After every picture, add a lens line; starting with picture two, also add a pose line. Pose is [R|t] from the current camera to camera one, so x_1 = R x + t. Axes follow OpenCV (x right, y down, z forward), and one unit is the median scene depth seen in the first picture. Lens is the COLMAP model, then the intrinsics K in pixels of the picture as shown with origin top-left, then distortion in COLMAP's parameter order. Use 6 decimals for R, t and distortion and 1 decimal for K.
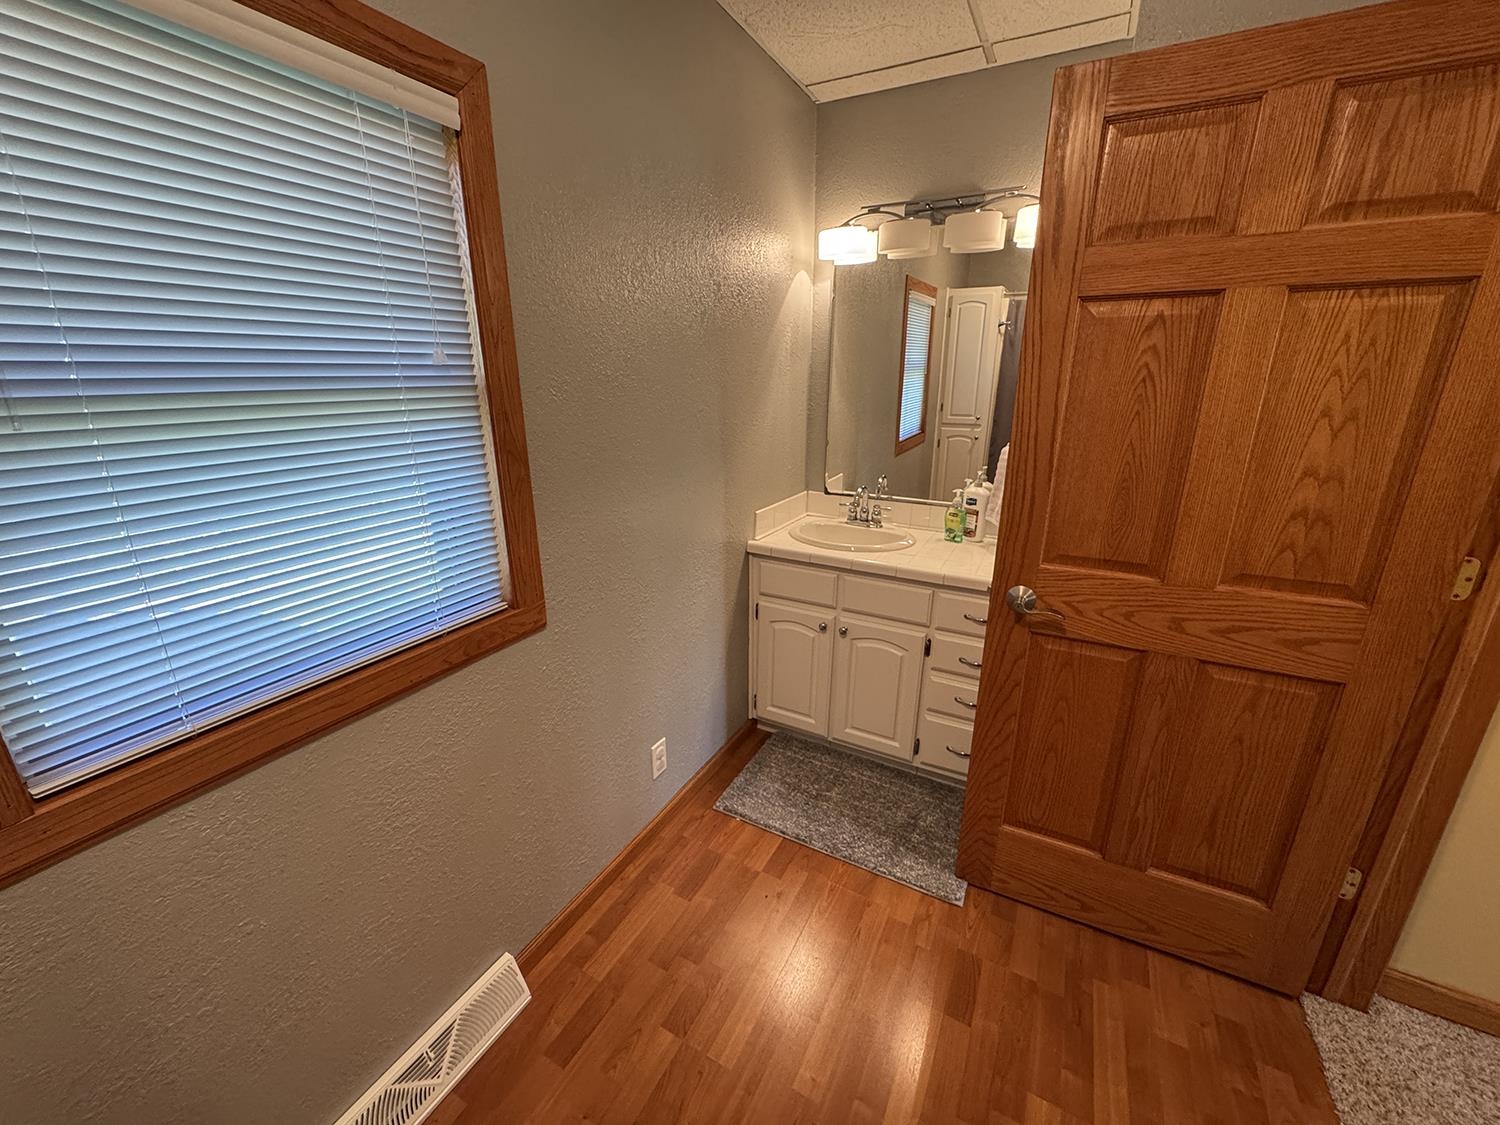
lens RADIAL K [[598.1, 0, 748.2], [0, 598.1, 560.2], [0, 0, 1]] dist [-0.004115, 0.000581]
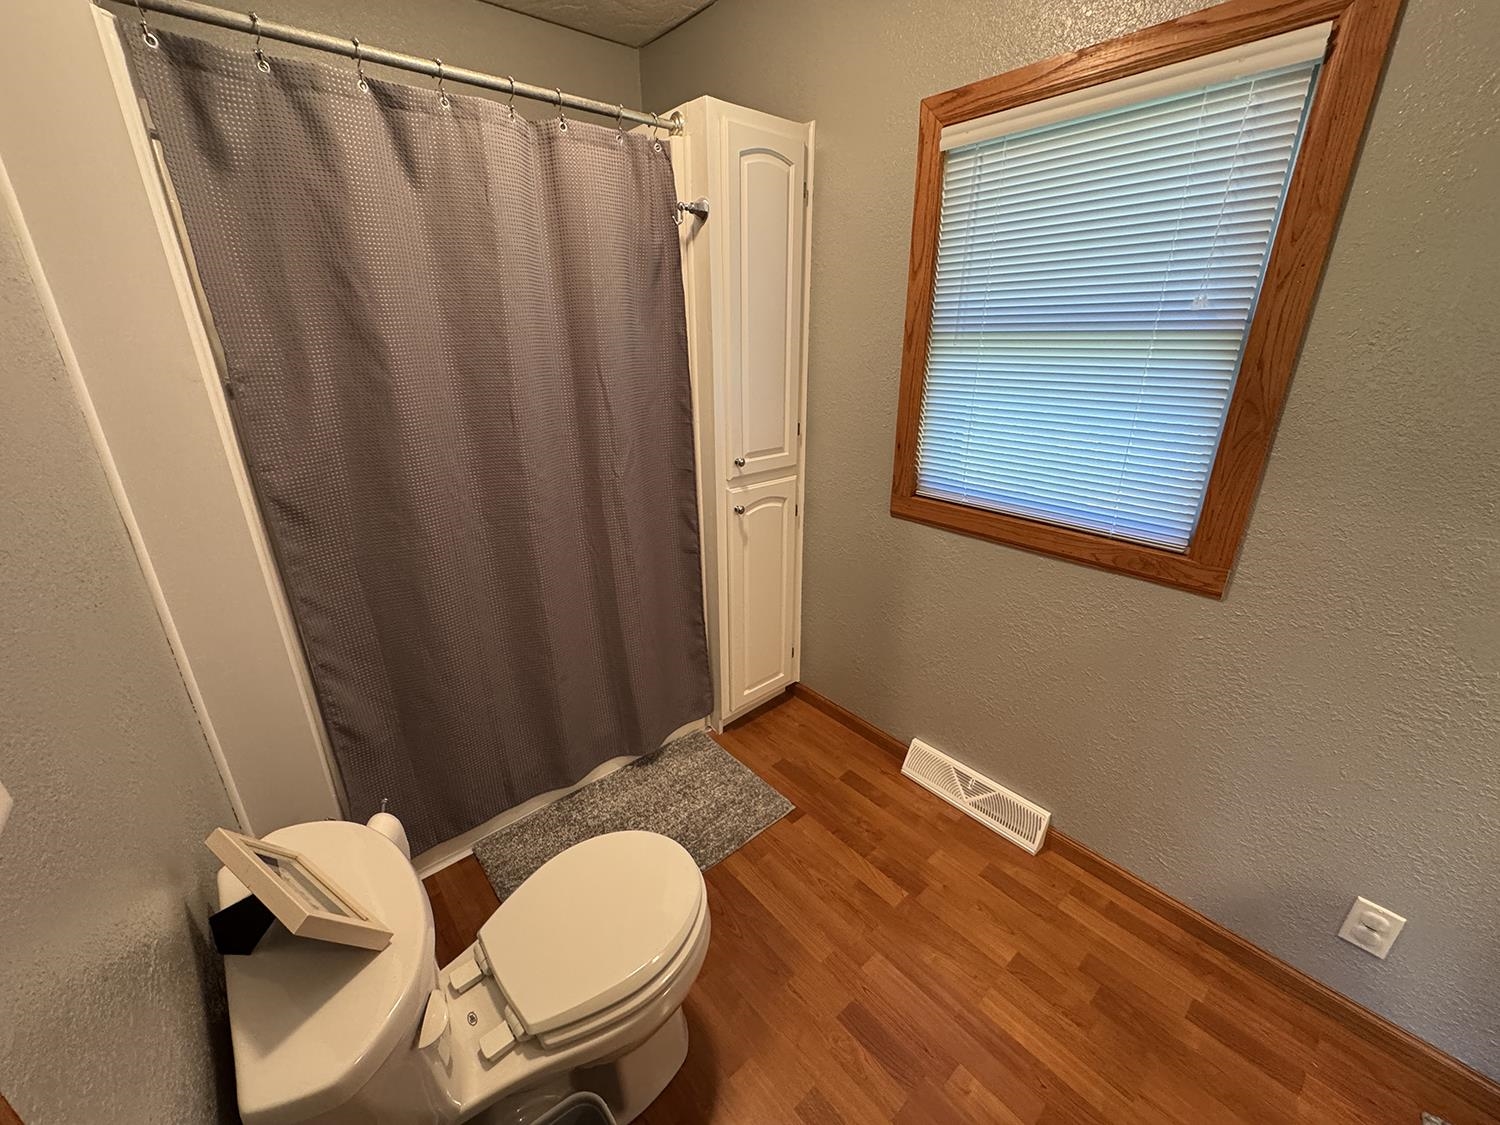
lens RADIAL K [[598.1, 0, 747.4], [0, 598.1, 560.0], [0, 0, 1]] dist [-0.004115, 0.000581]
pose [[-0.350766, 0.338702, -0.873066, 0.747762], [-0.275109, 0.853894, 0.441793, -0.154743], [0.895141, 0.395154, -0.206337, 0.543051]]
